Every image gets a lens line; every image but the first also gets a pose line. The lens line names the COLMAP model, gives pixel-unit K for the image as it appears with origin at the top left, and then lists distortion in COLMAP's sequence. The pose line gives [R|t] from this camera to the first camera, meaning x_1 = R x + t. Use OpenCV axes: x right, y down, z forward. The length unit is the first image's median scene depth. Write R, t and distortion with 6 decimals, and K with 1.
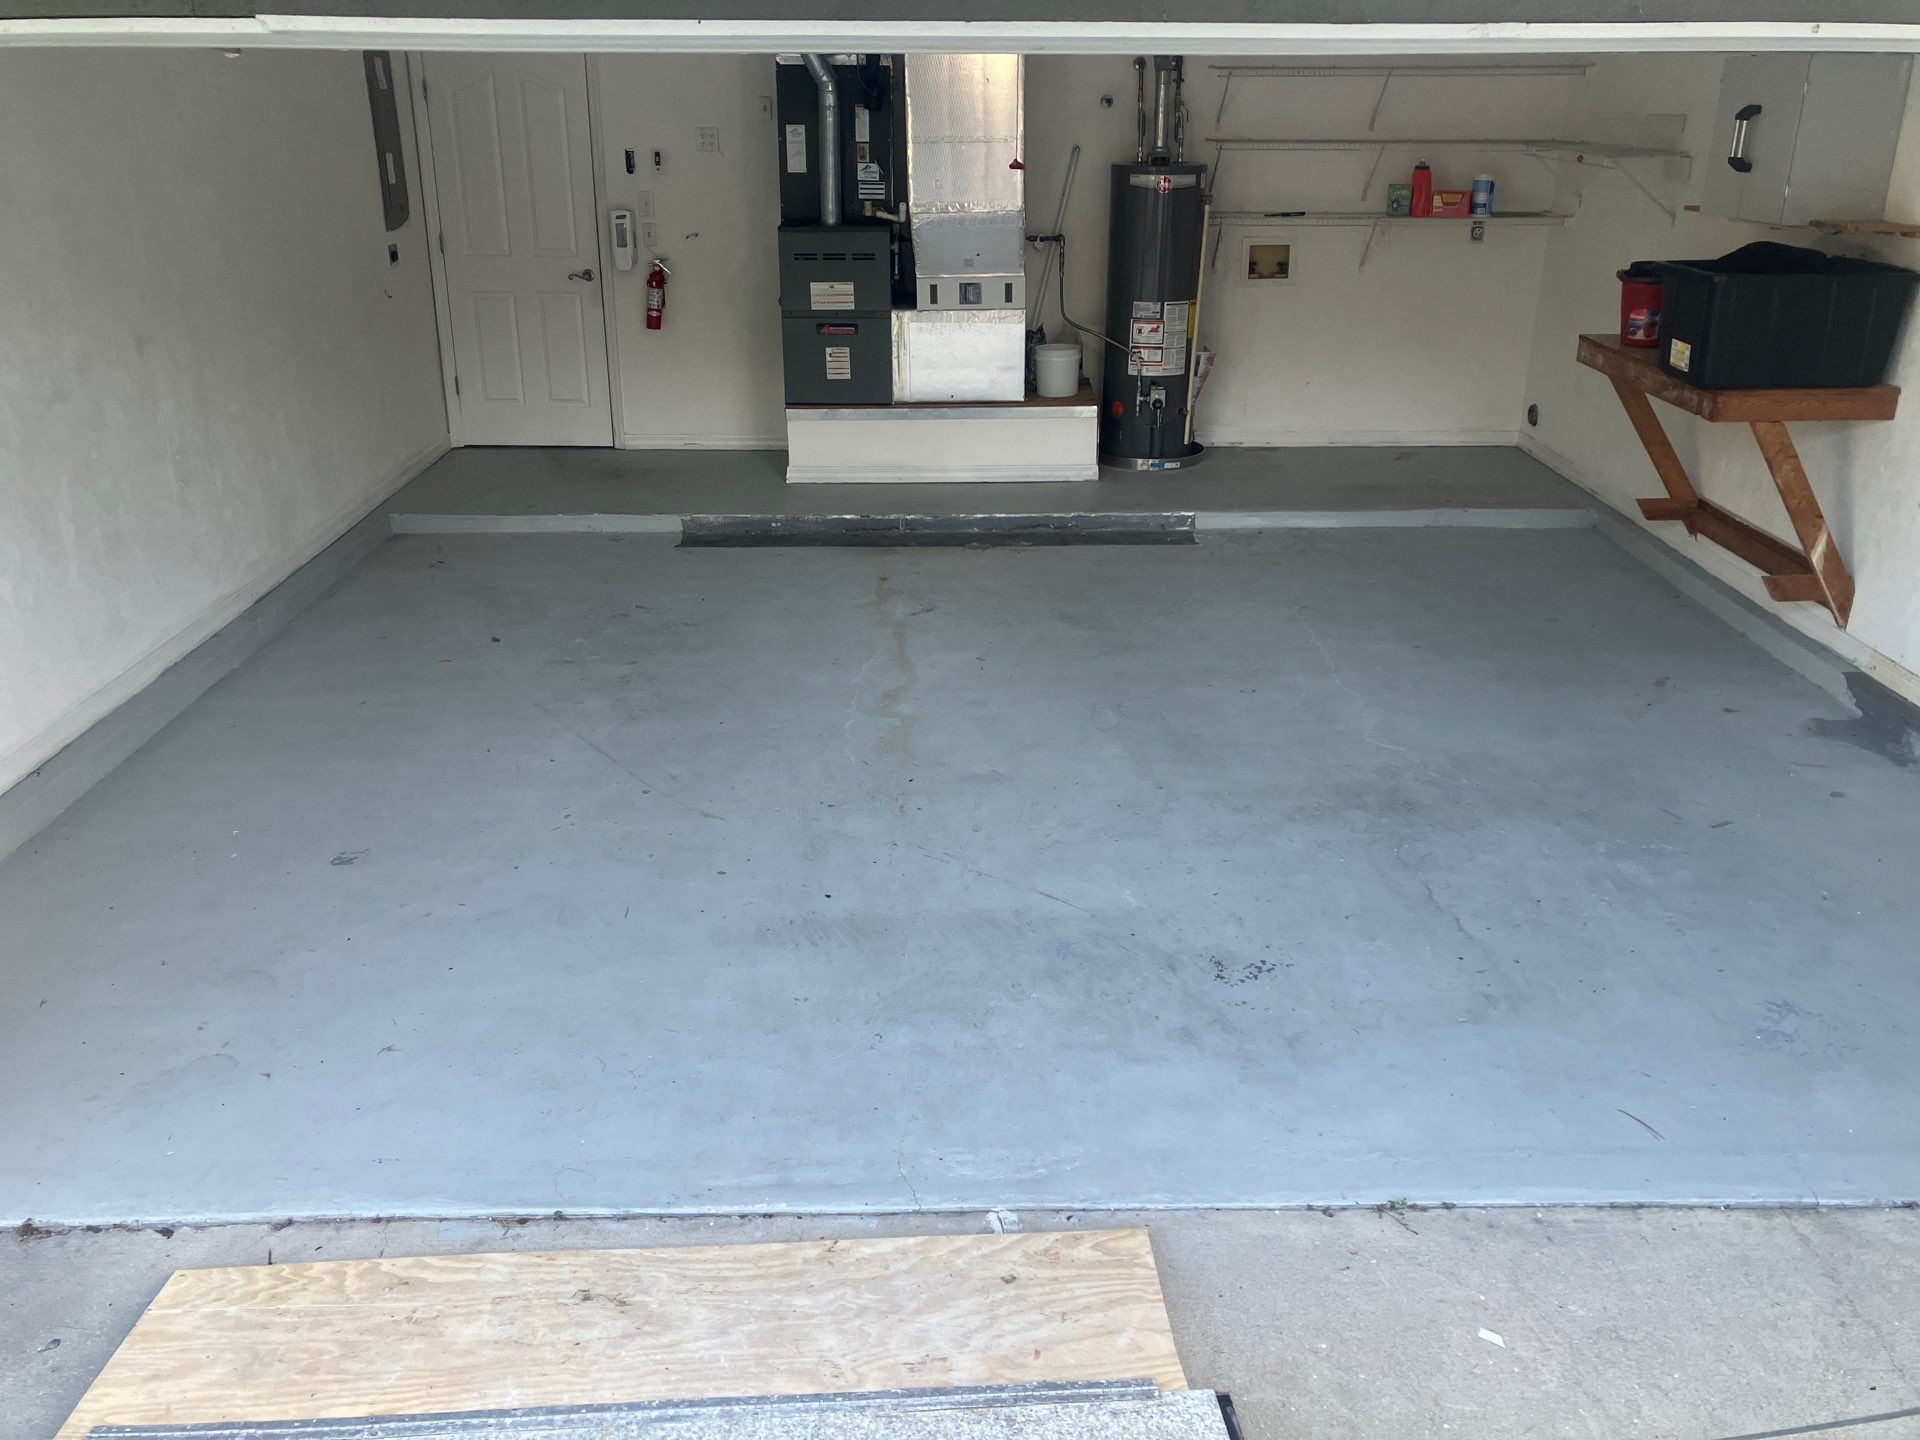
lens RADIAL K [[1566.5, 0, 954.0], [0, 1566.5, 721.5], [0, 0, 1]] dist [0.045357, -0.055765]
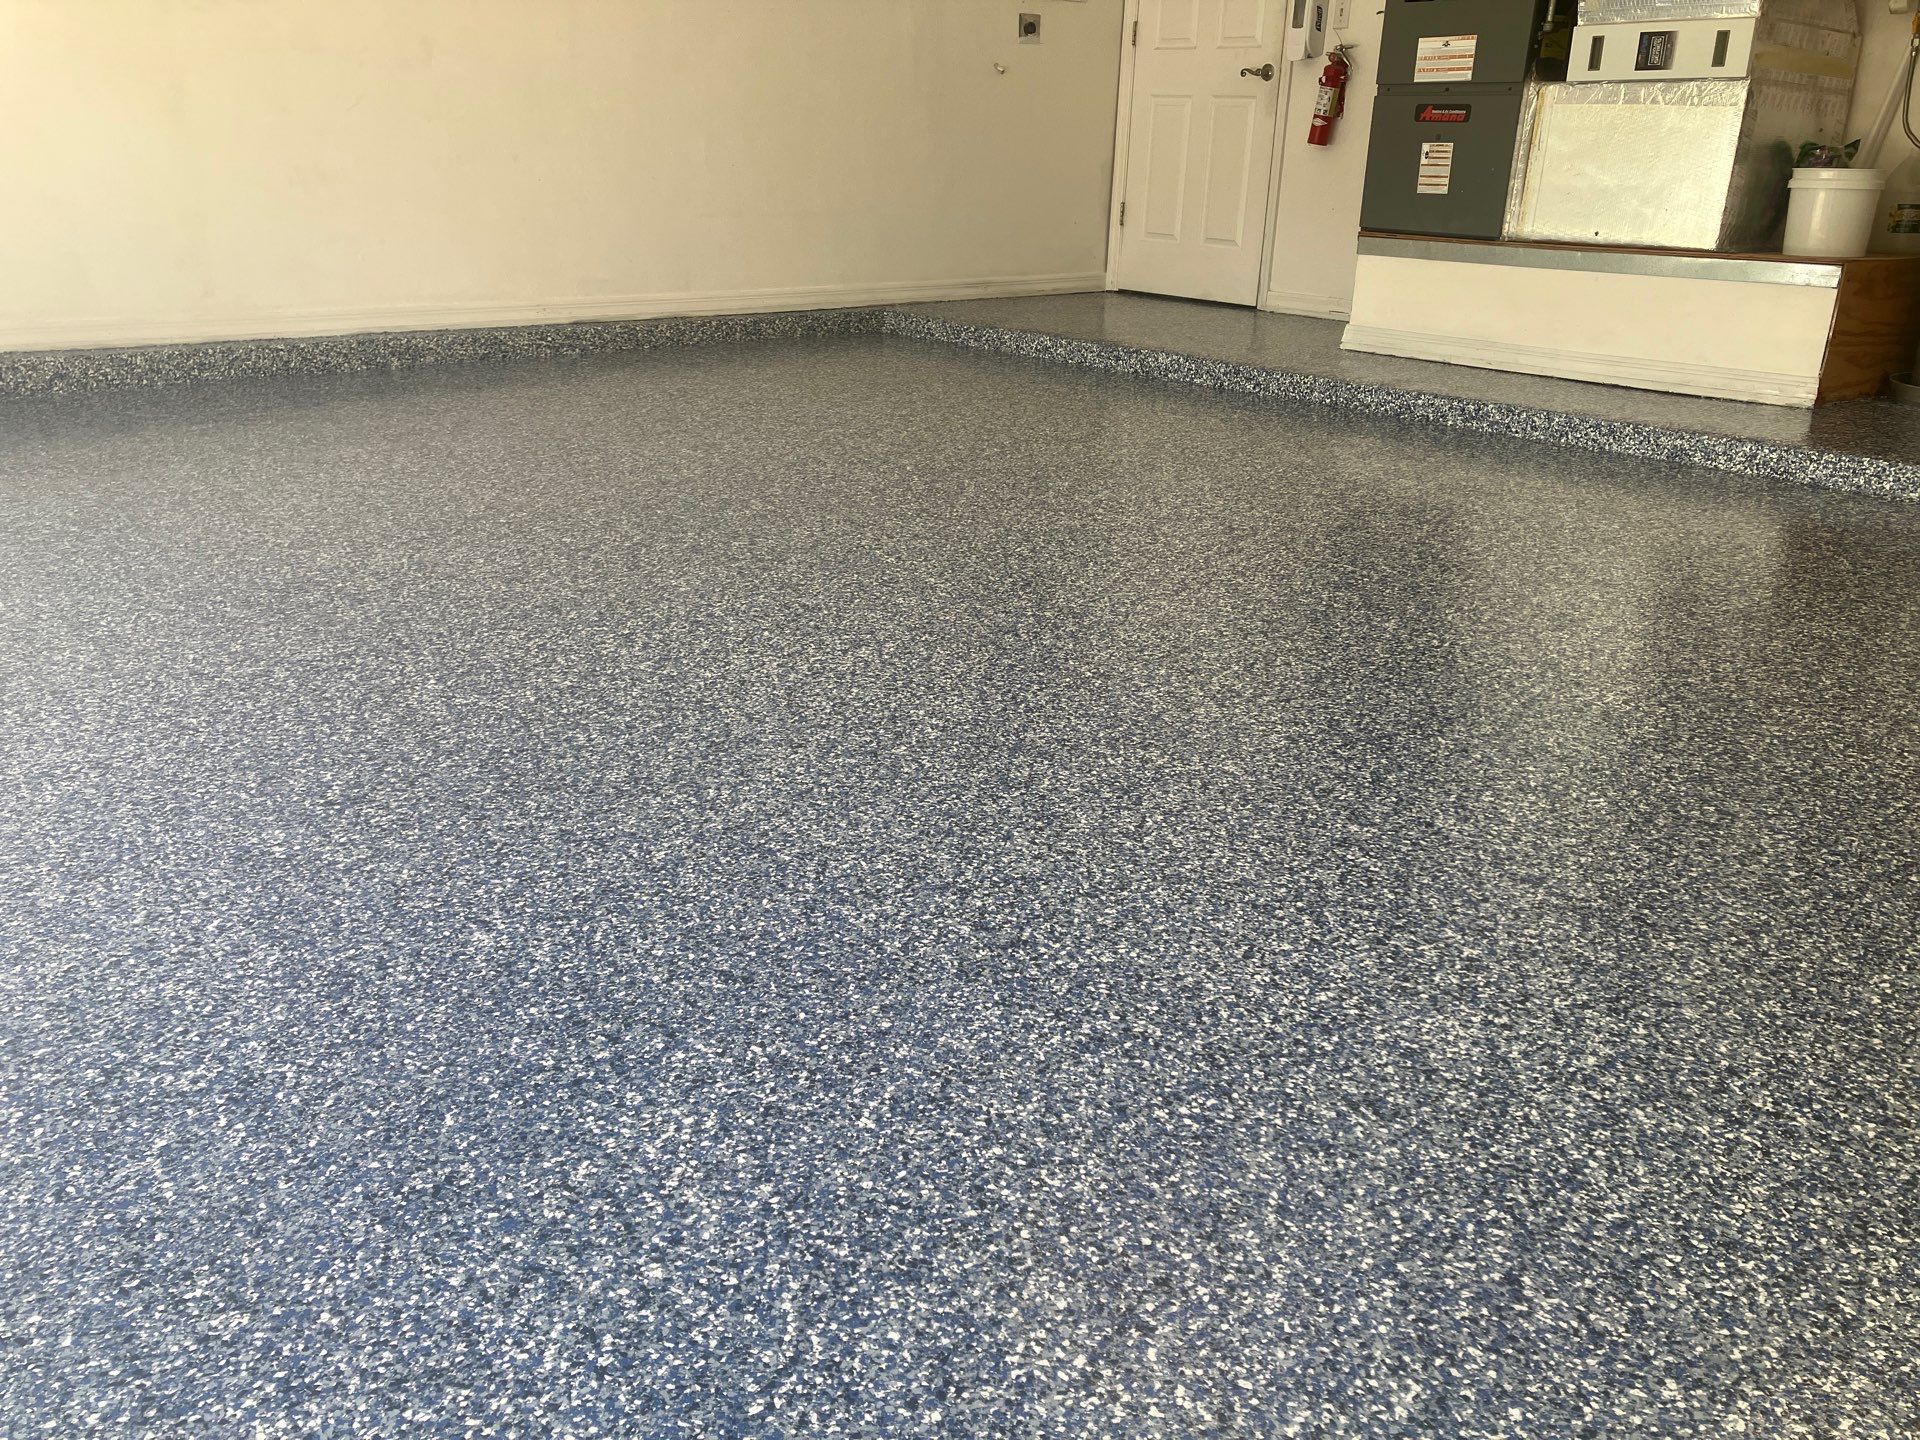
lens RADIAL K [[1566.5, 0, 956.8], [0, 1566.5, 720.4], [0, 0, 1]] dist [0.045357, -0.055765]
pose [[0.640341, 0.283545, -0.713839, 0.317461], [-0.315872, 0.944354, 0.091759, -0.010925], [0.700135, 0.166725, 0.694272, 0.436571]]
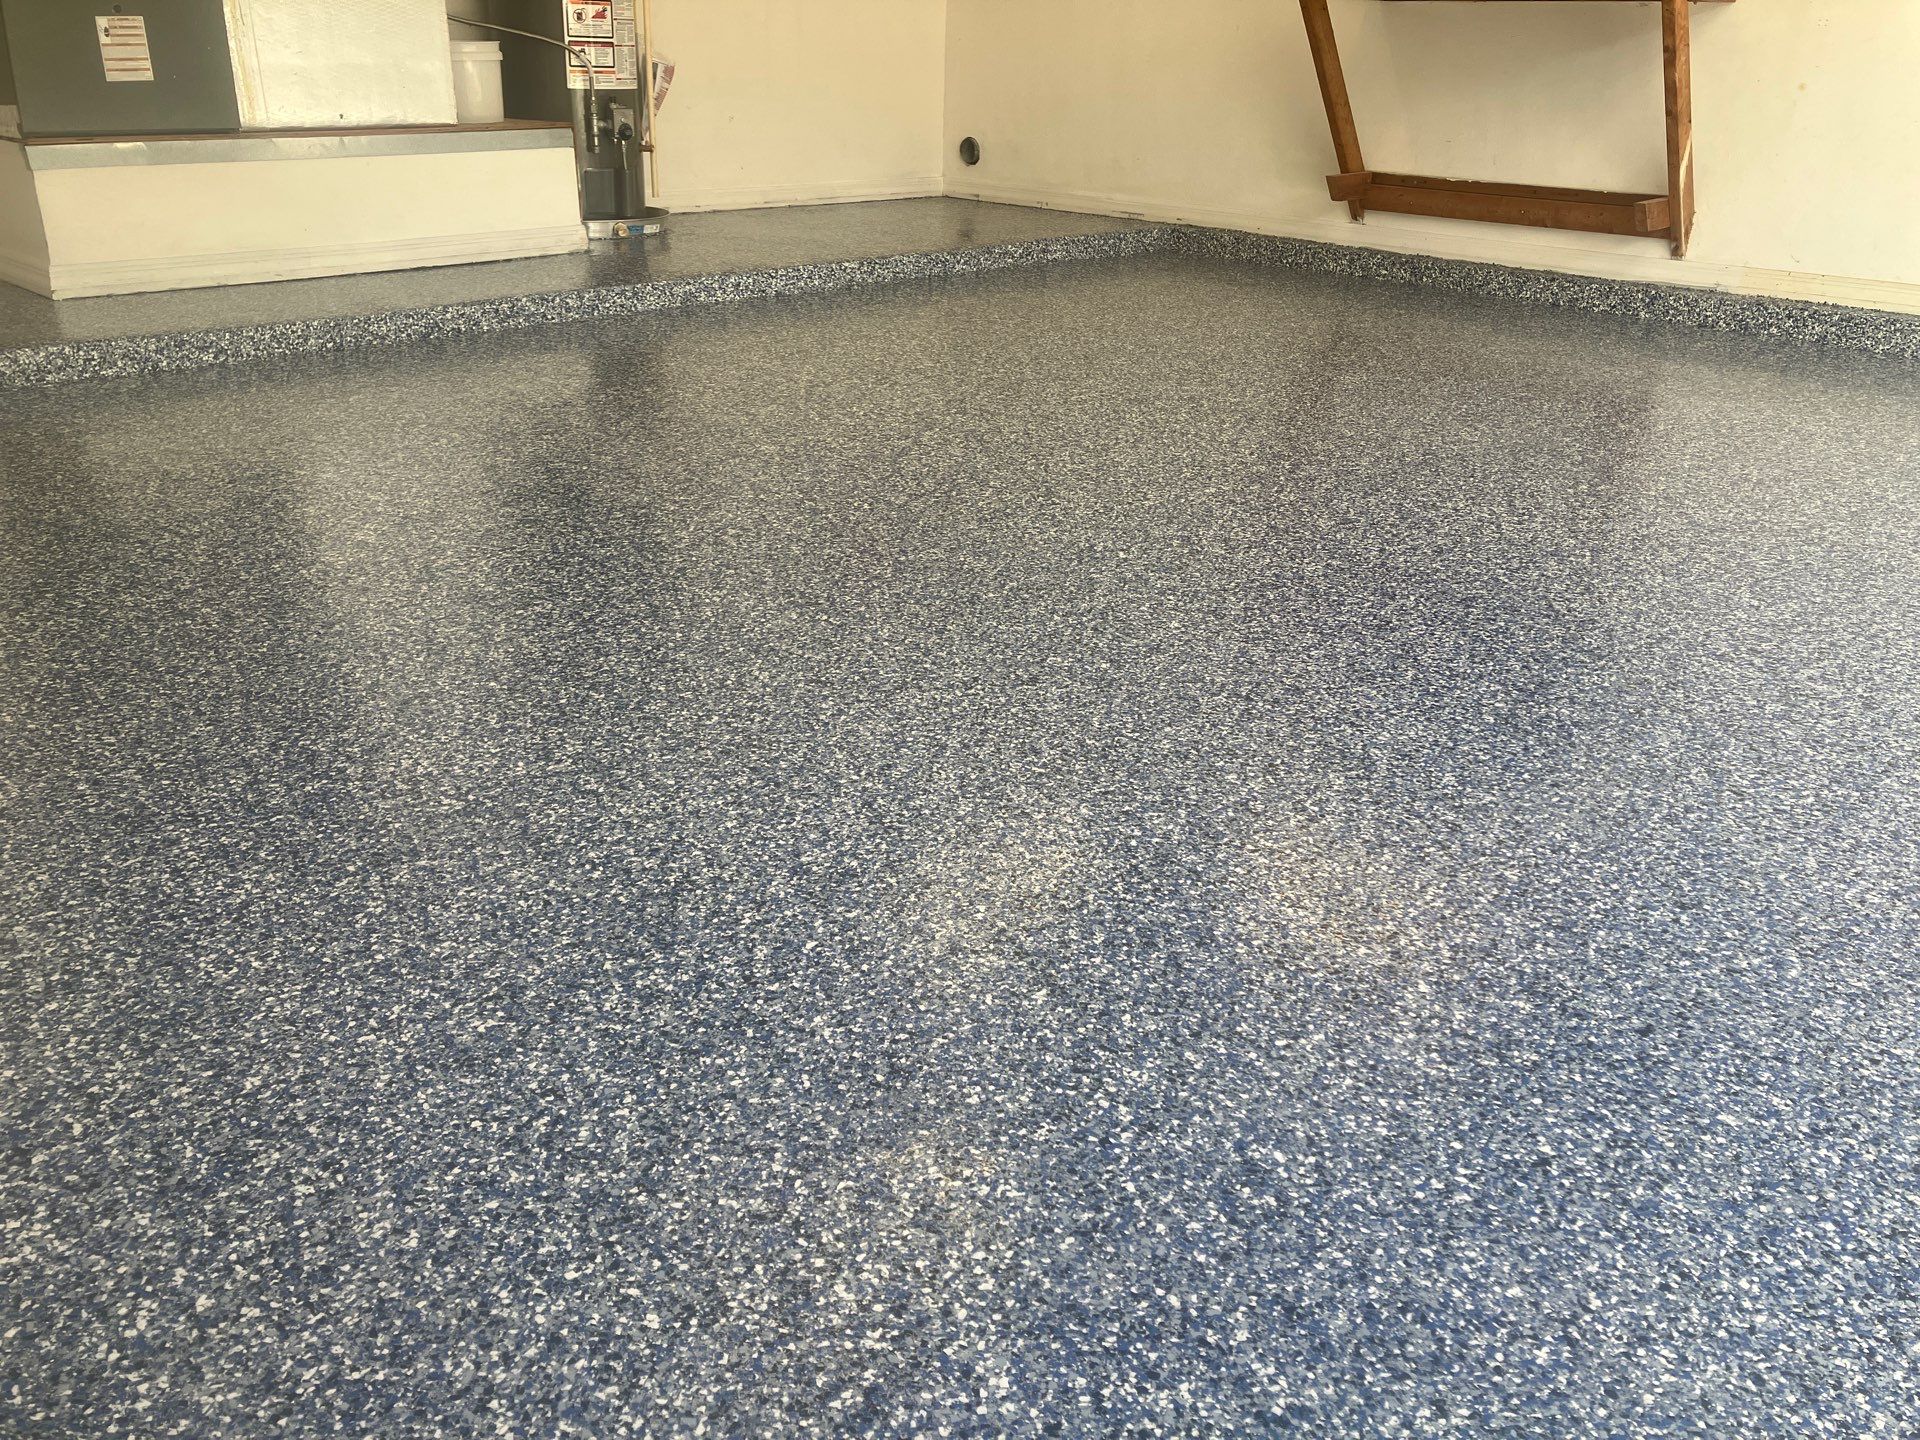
lens RADIAL K [[1566.5, 0, 981.1], [0, 1566.5, 679.0], [0, 0, 1]] dist [0.045357, -0.055765]
pose [[0.695841, -0.258181, 0.670185, -0.267433], [0.251910, 0.961605, 0.108894, -0.018179], [-0.672568, 0.093053, 0.734162, 0.445282]]
